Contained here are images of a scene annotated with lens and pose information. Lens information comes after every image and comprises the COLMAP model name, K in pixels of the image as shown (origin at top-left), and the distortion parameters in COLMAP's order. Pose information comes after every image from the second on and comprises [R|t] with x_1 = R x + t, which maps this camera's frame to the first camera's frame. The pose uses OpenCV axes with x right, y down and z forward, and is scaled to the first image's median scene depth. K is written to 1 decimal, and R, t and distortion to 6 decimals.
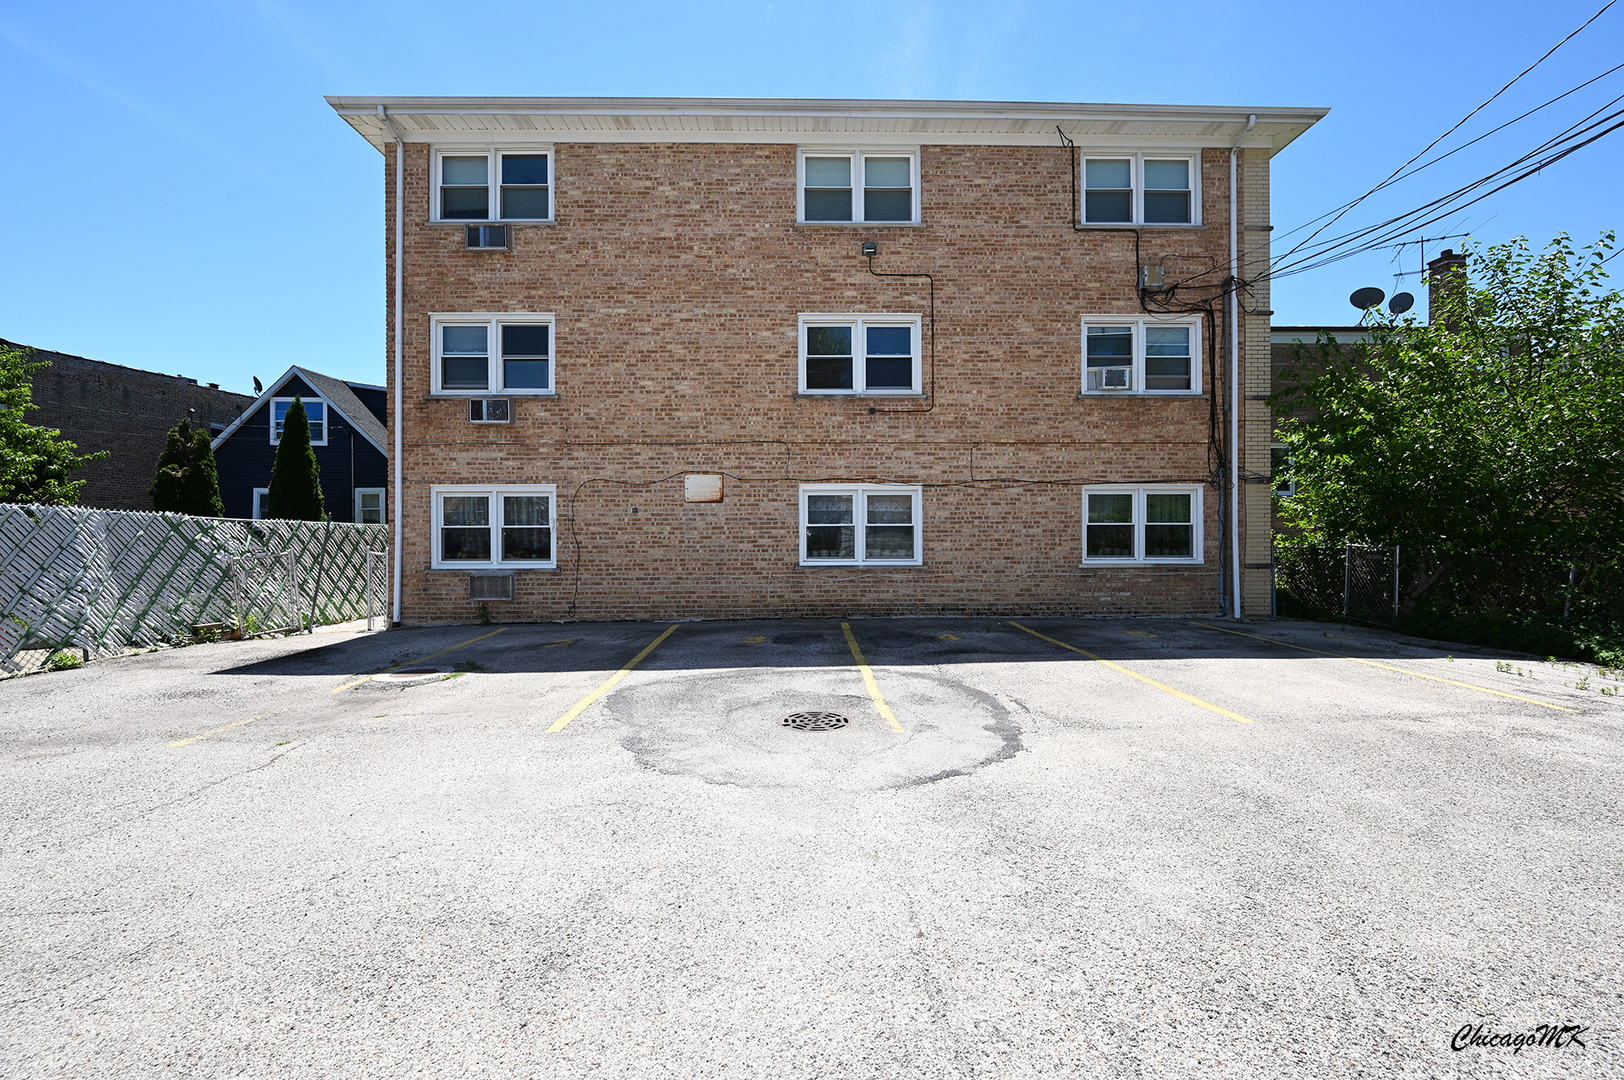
lens RADIAL K [[630.0, 0, 810.9], [0, 630.0, 536.1], [0, 0, 1]] dist [-0.003208, -0.000057]
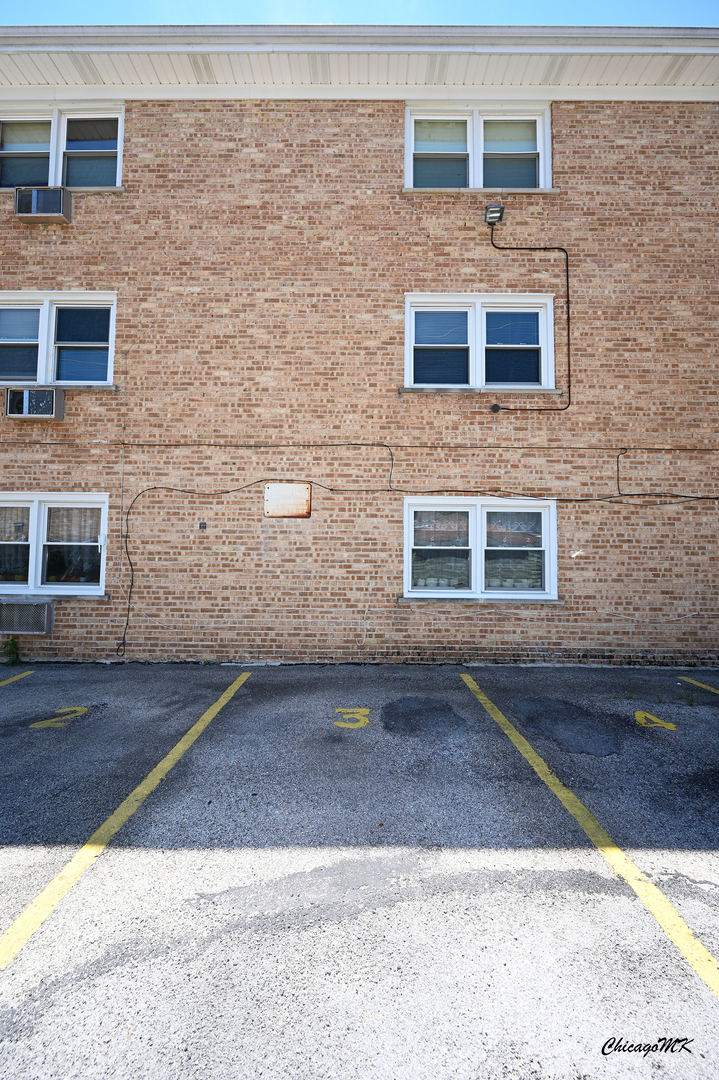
lens RADIAL K [[430.5, 0, 358.9], [0, 430.5, 535.1], [0, 0, 1]] dist [-0.000694, 0.000159]
pose [[0.999511, 0.014648, -0.027619, -0.061024], [-0.016000, 0.998651, -0.049401, -0.004487], [0.026858, 0.049819, 0.998397, 0.446046]]
